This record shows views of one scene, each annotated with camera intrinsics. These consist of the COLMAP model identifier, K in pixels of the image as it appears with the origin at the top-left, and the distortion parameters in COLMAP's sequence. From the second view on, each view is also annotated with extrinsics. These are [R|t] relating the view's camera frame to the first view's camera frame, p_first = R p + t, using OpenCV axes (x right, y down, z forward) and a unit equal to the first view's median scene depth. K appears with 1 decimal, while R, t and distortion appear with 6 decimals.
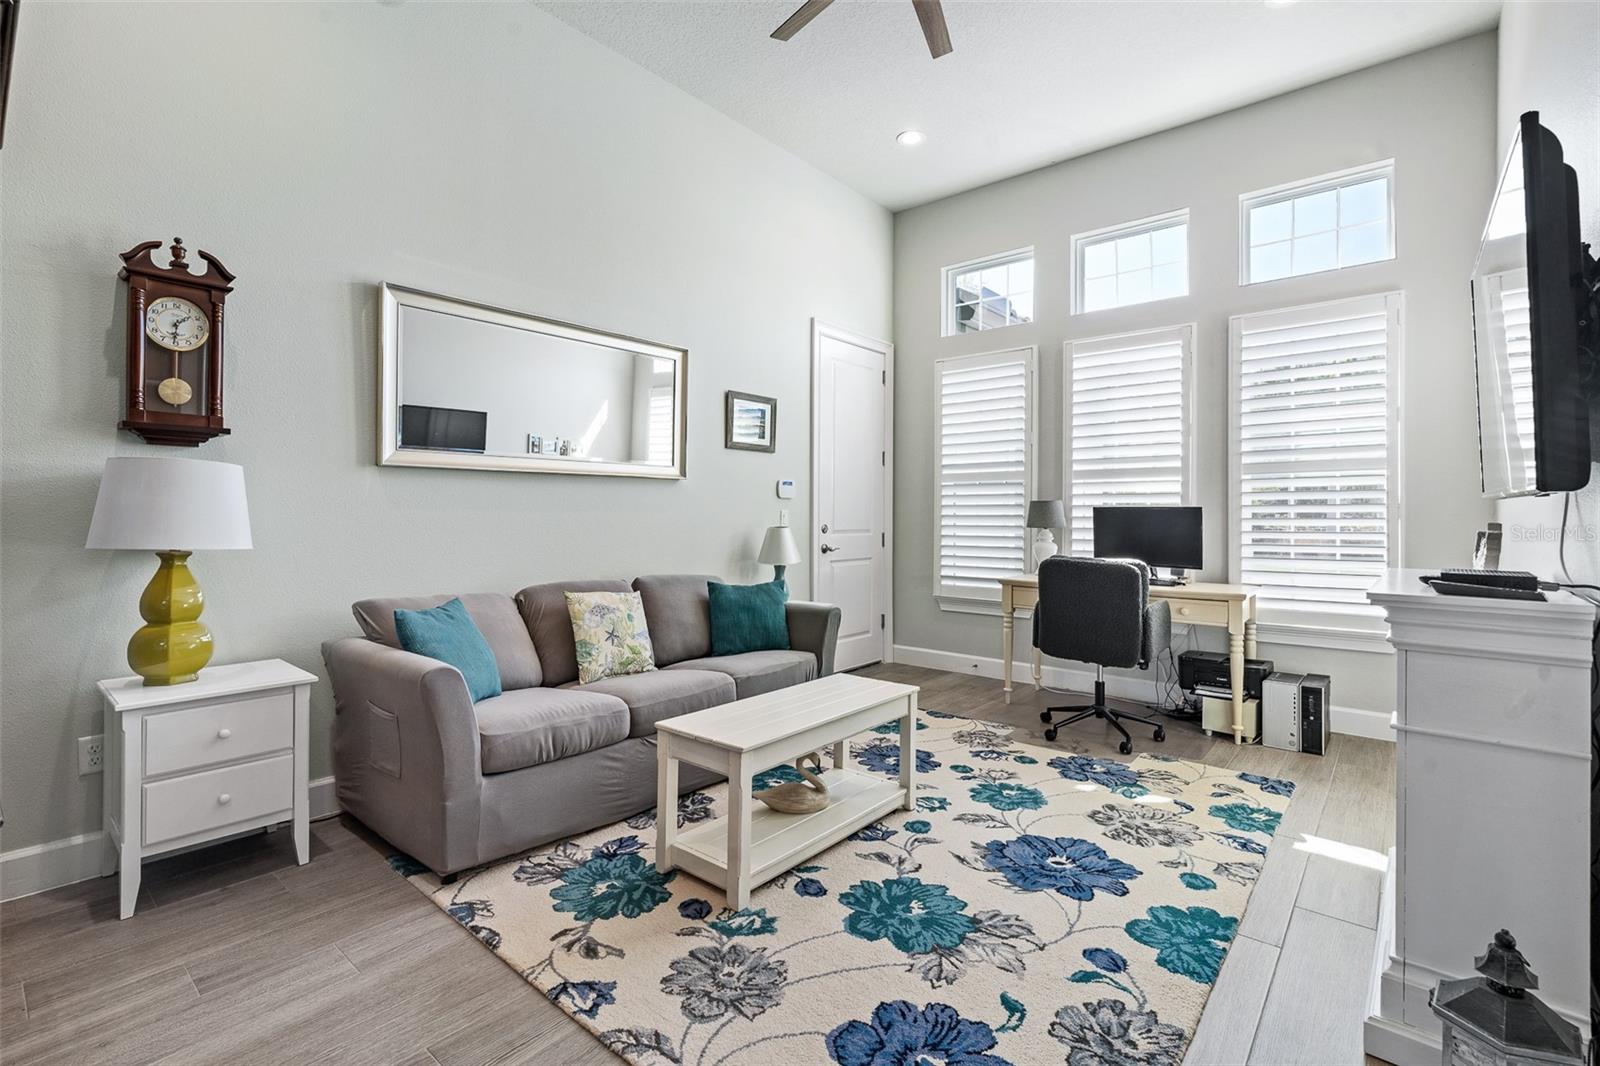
lens RADIAL K [[719.8, 0, 797.5], [0, 719.8, 518.9], [0, 0, 1]] dist [-0.007589, 0.000711]
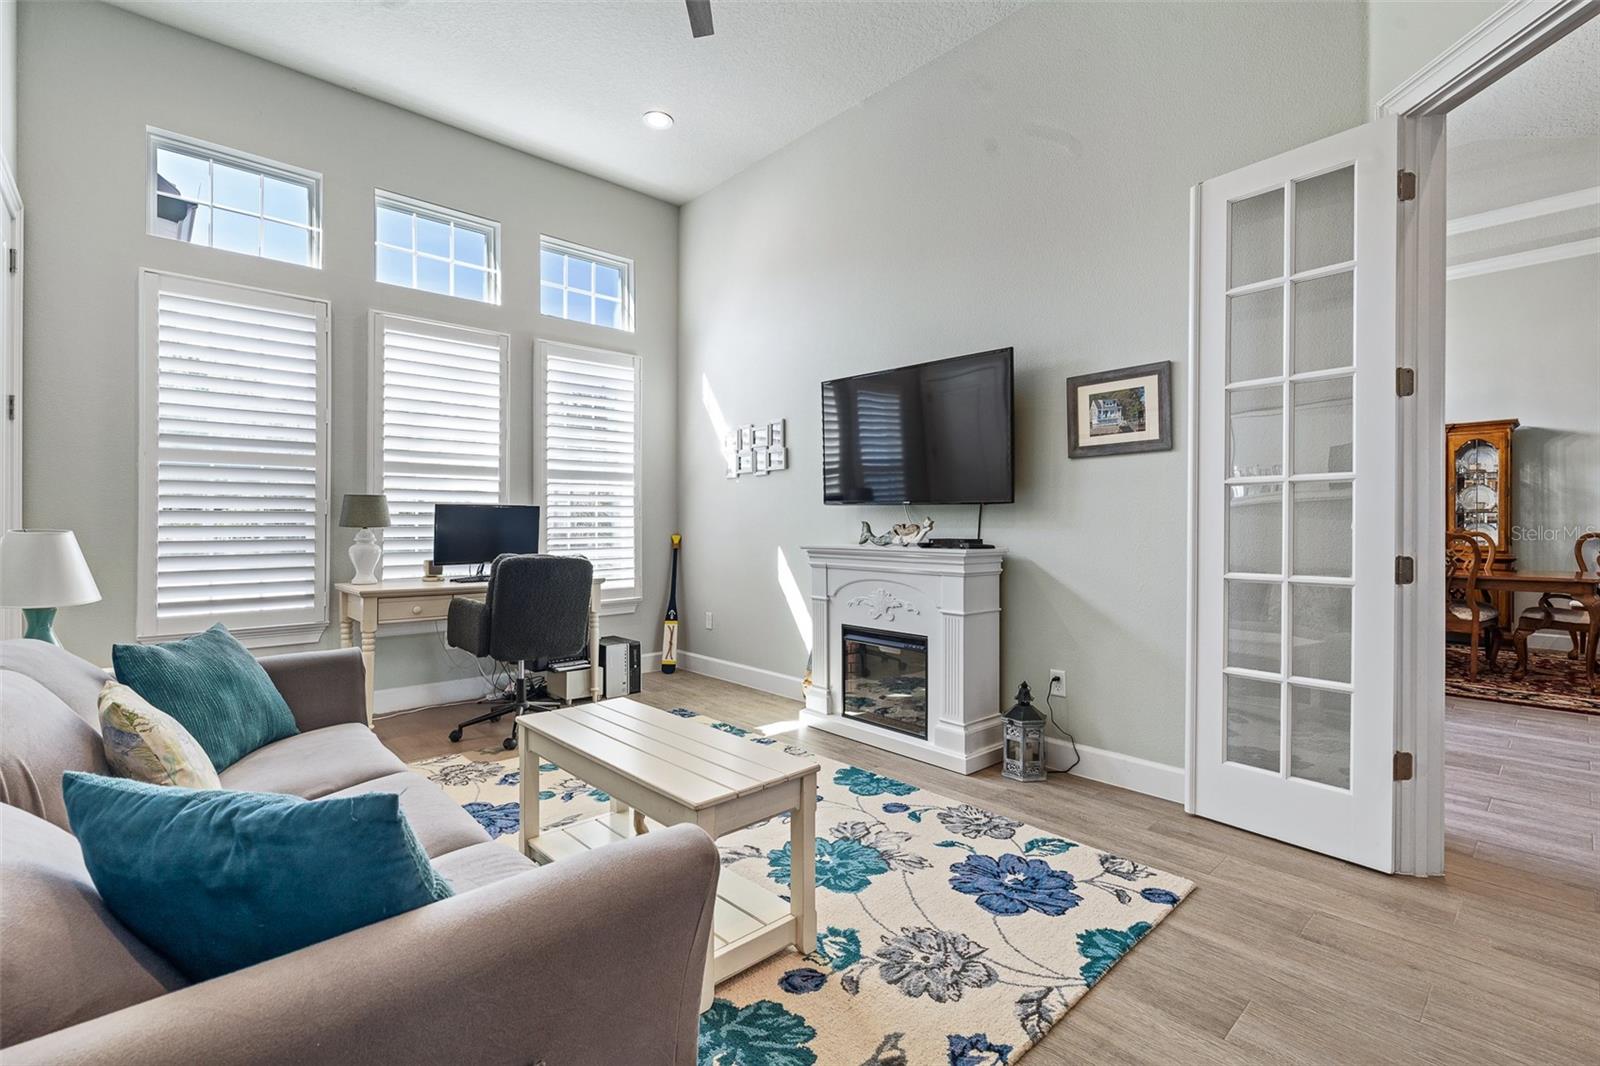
lens RADIAL K [[719.8, 0, 797.1], [0, 719.8, 529.0], [0, 0, 1]] dist [-0.007589, 0.000711]
pose [[0.124936, -0.012991, 0.992080, -0.957504], [0.001732, 0.999916, 0.012876, 0.010717], [-0.992163, 0.000109, 0.124948, 0.901509]]
